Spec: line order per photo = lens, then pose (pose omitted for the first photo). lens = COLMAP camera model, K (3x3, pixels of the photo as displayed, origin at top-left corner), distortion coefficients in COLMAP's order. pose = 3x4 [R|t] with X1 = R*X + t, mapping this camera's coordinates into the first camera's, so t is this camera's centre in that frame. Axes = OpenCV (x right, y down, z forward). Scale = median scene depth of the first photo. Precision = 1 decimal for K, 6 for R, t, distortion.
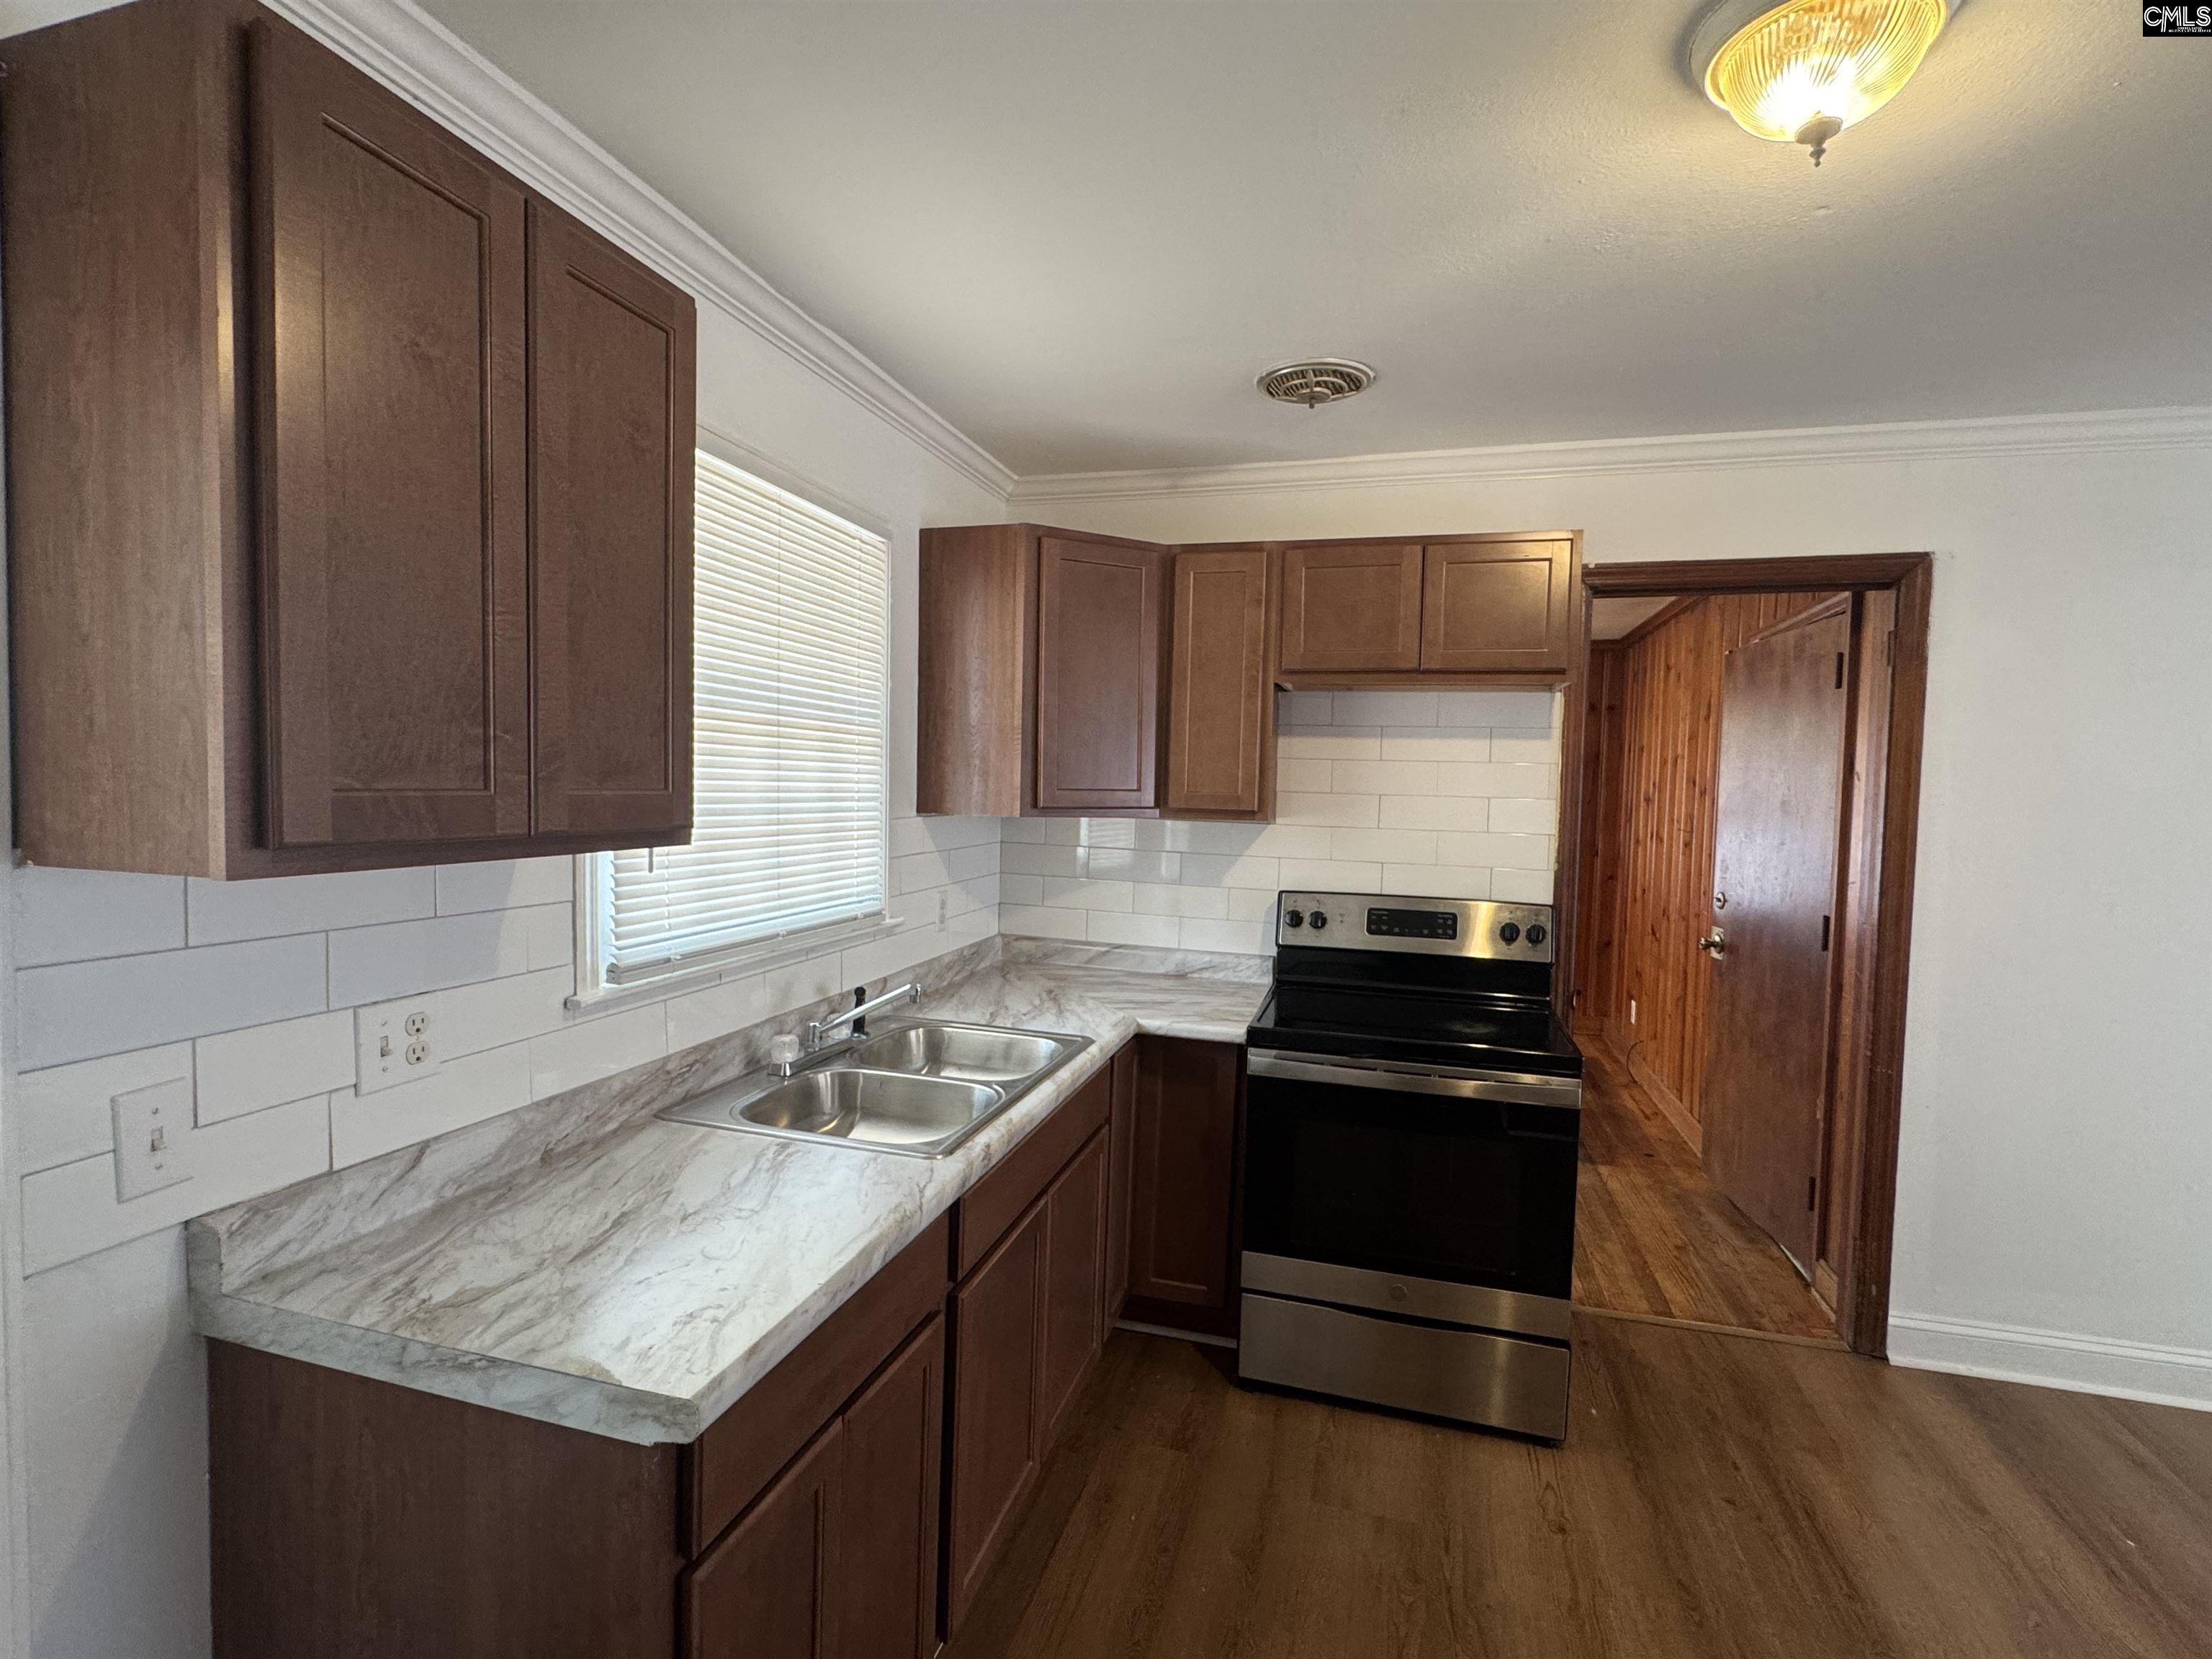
lens RADIAL K [[1065.1, 0, 1106.0], [0, 1065.1, 829.5], [0, 0, 1]] dist [-0.004856, -0.001422]
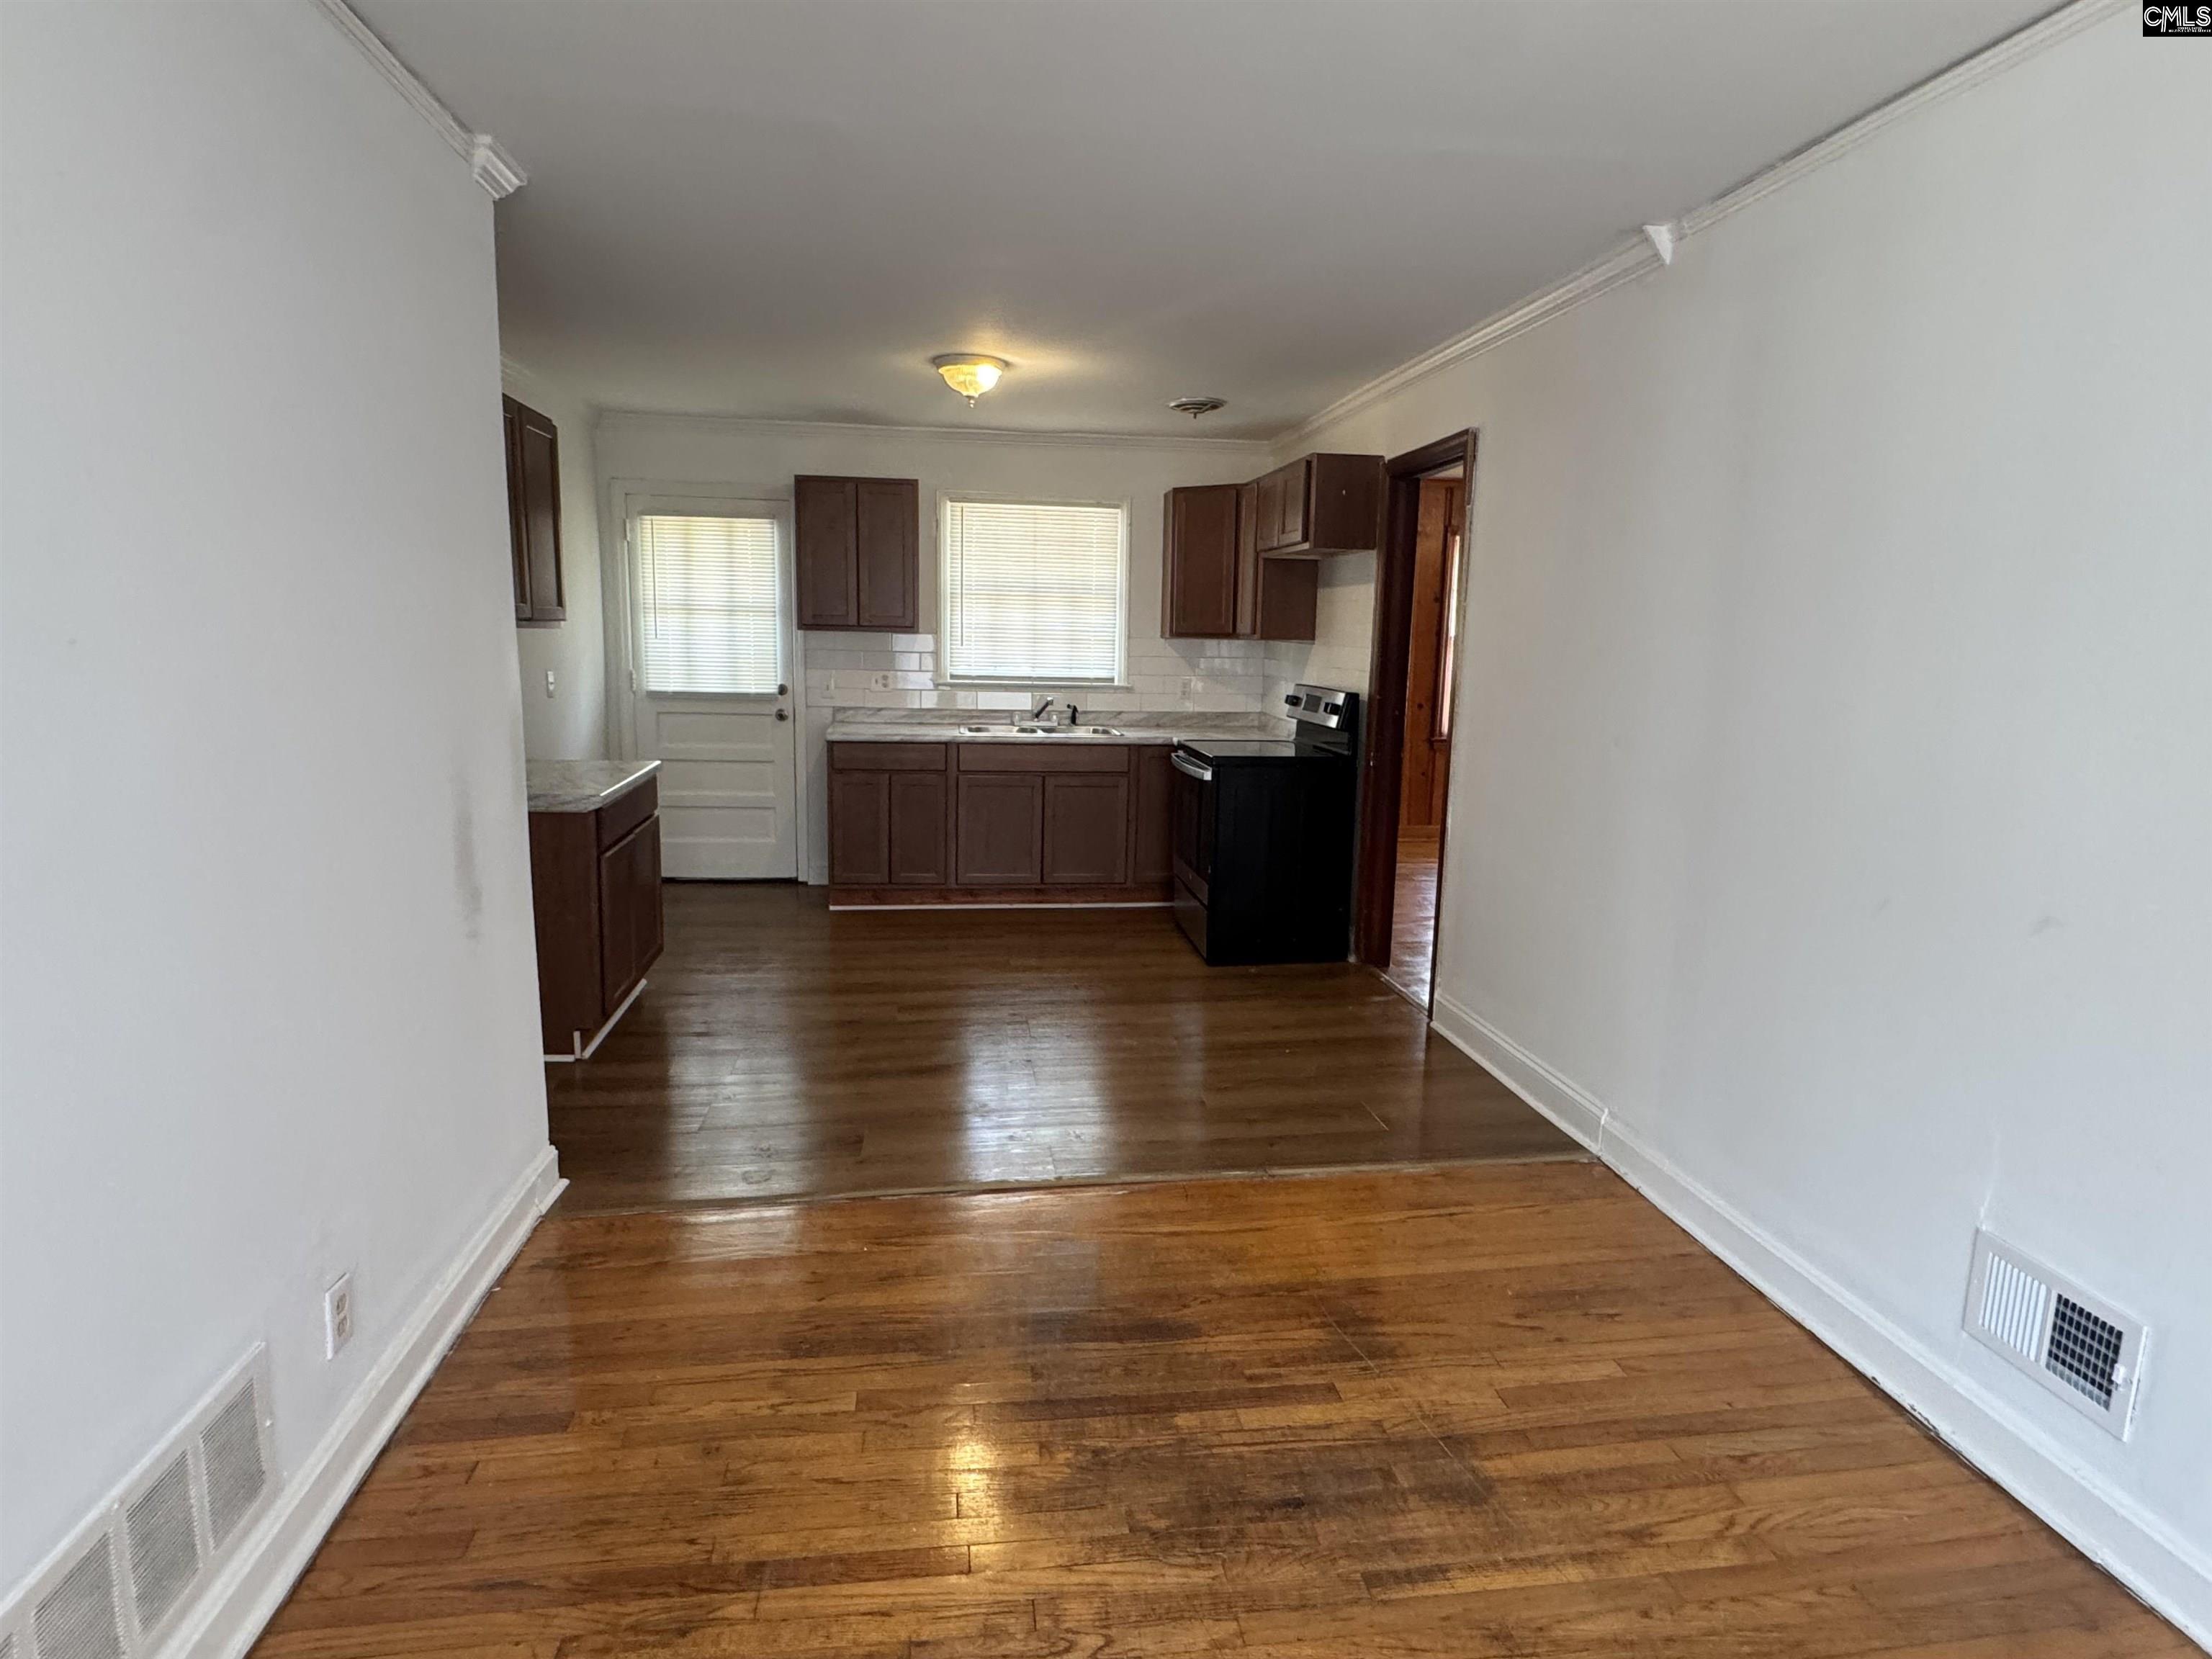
lens RADIAL K [[1201.2, 0, 1106.0], [0, 1201.2, 829.5], [0, 0, 1]] dist [0.004794, 0.001790]
pose [[0.402170, 0.134456, -0.905638, 3.112347], [-0.054812, 0.990920, 0.122777, 0.120978], [0.913923, 0.000262, 0.405888, -0.060277]]
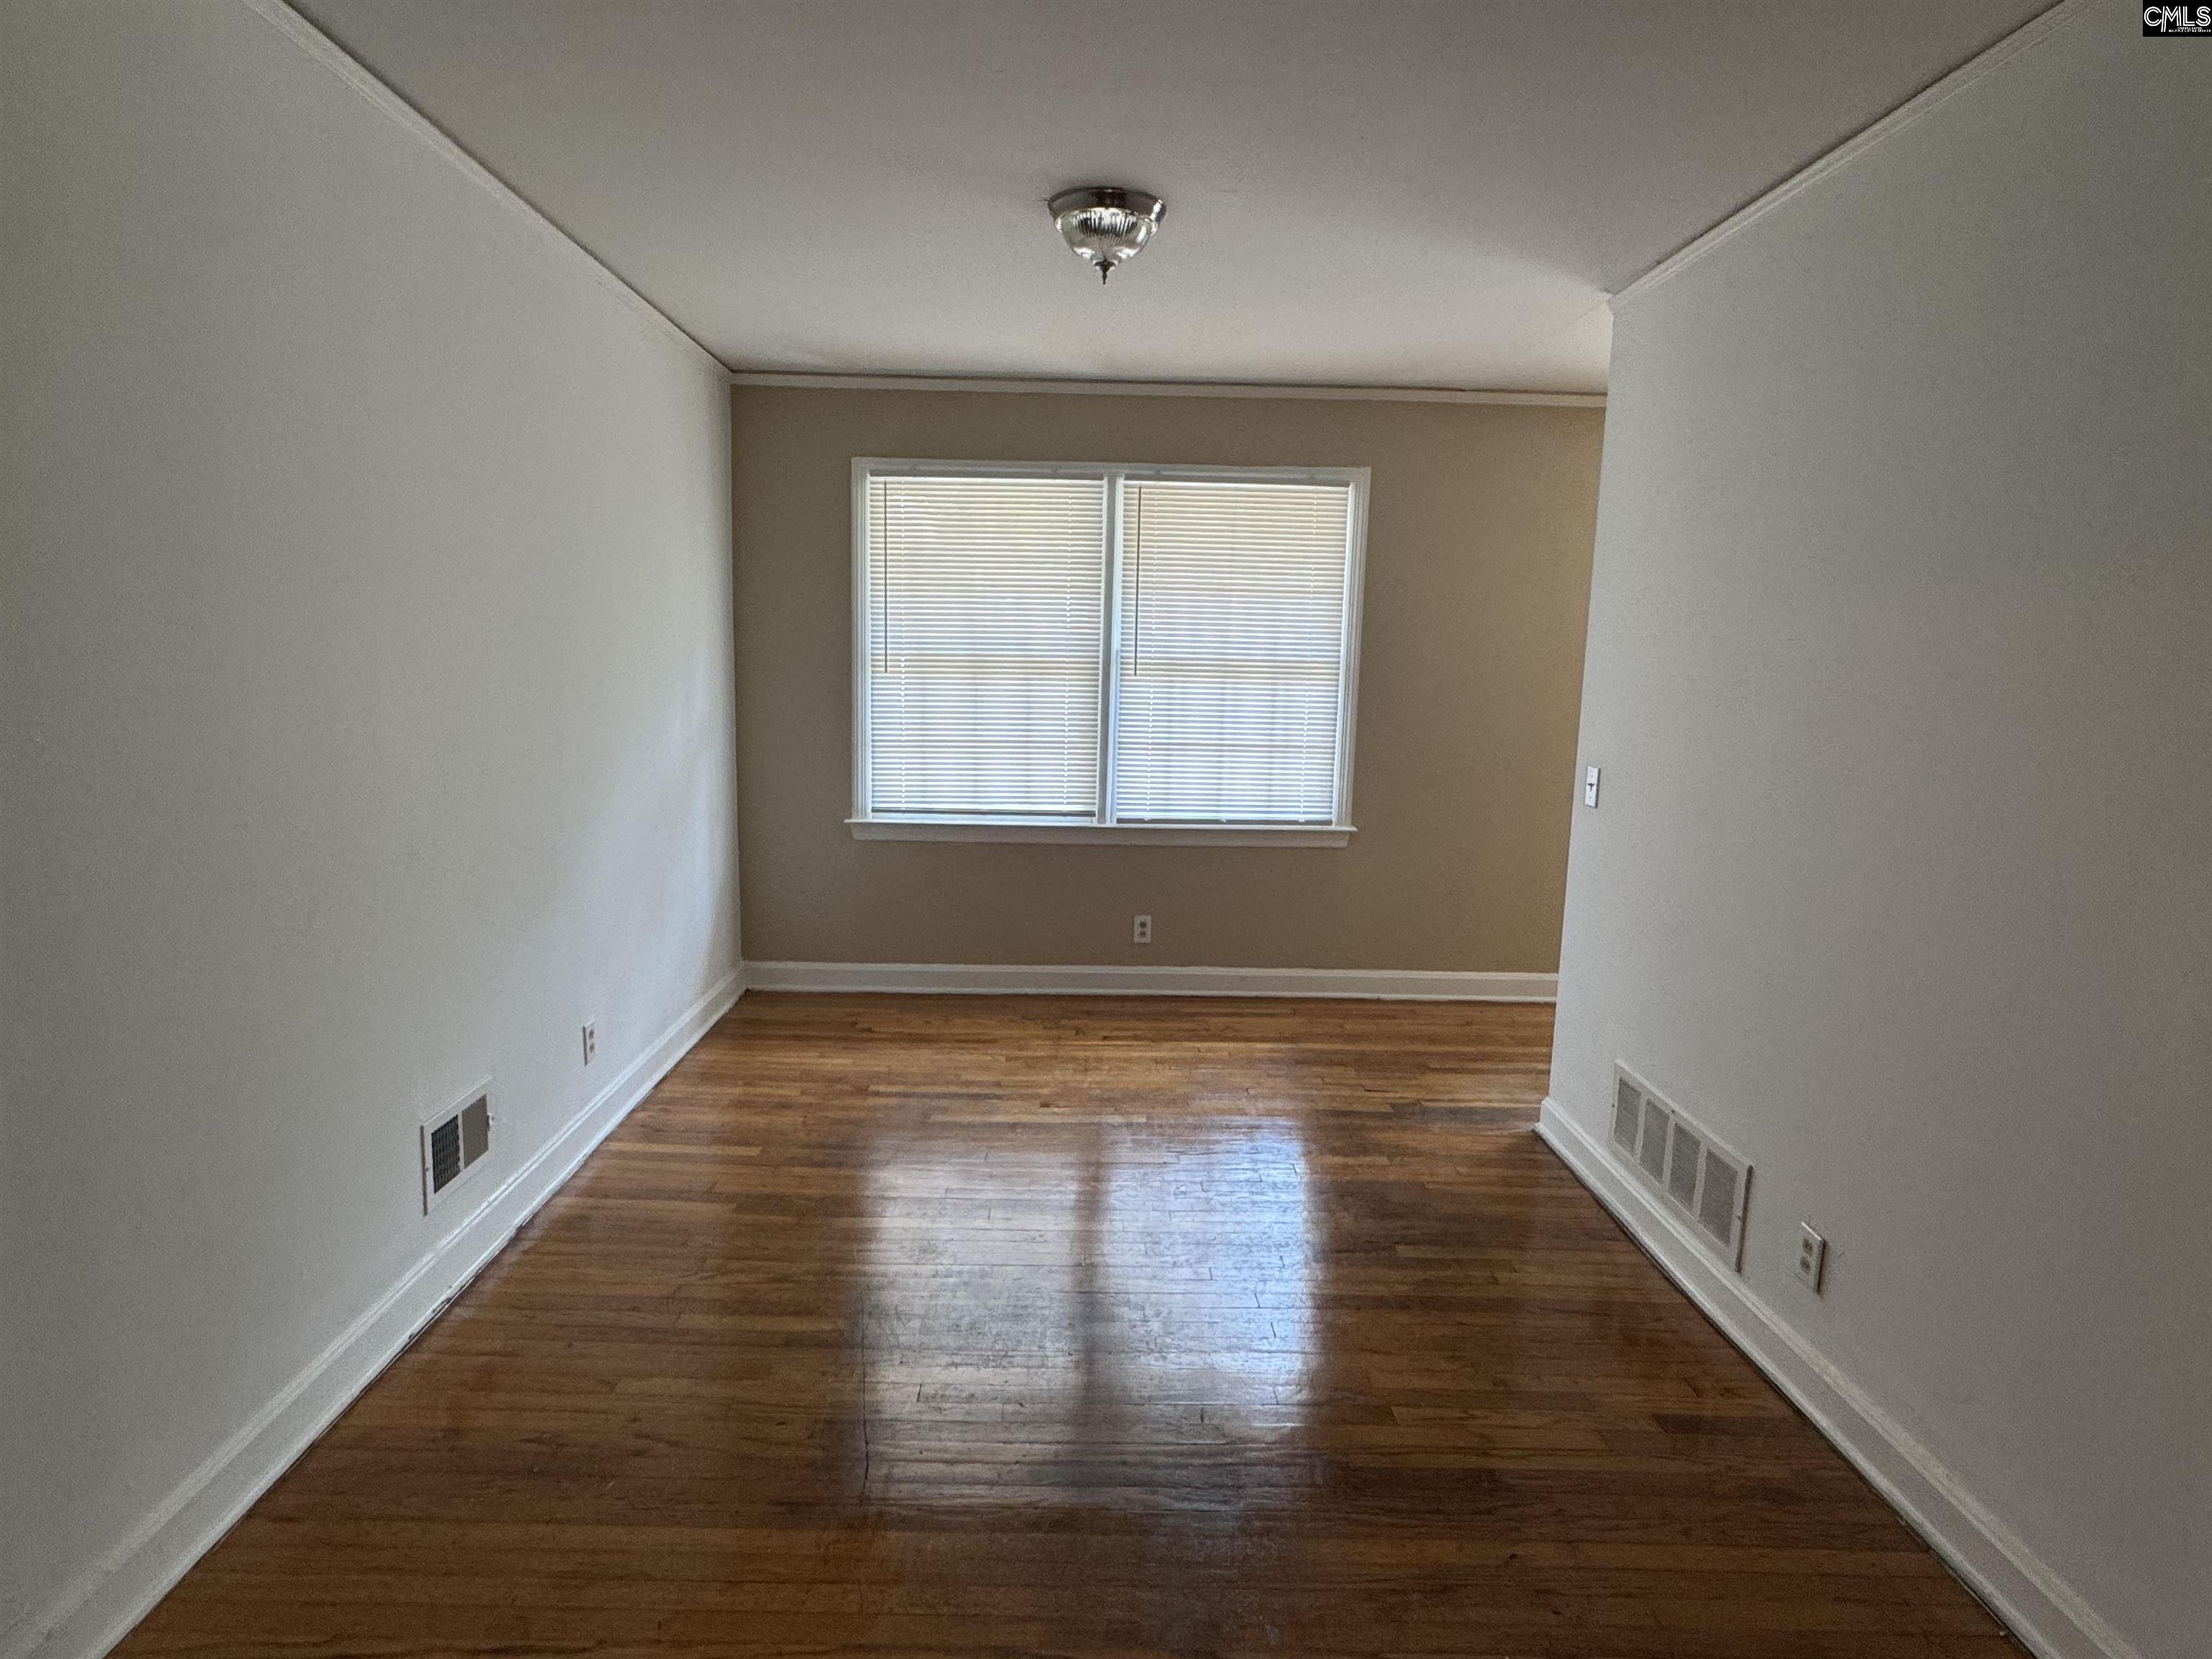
lens RADIAL K [[1201.2, 0, 1106.0], [0, 1201.2, 829.5], [0, 0, 1]] dist [0.004794, 0.001790]
pose [[-0.293195, -0.165517, 0.941616, 0.899772], [0.014367, 0.984026, 0.177445, 0.031532], [-0.955945, 0.065554, -0.286134, 0.846299]]
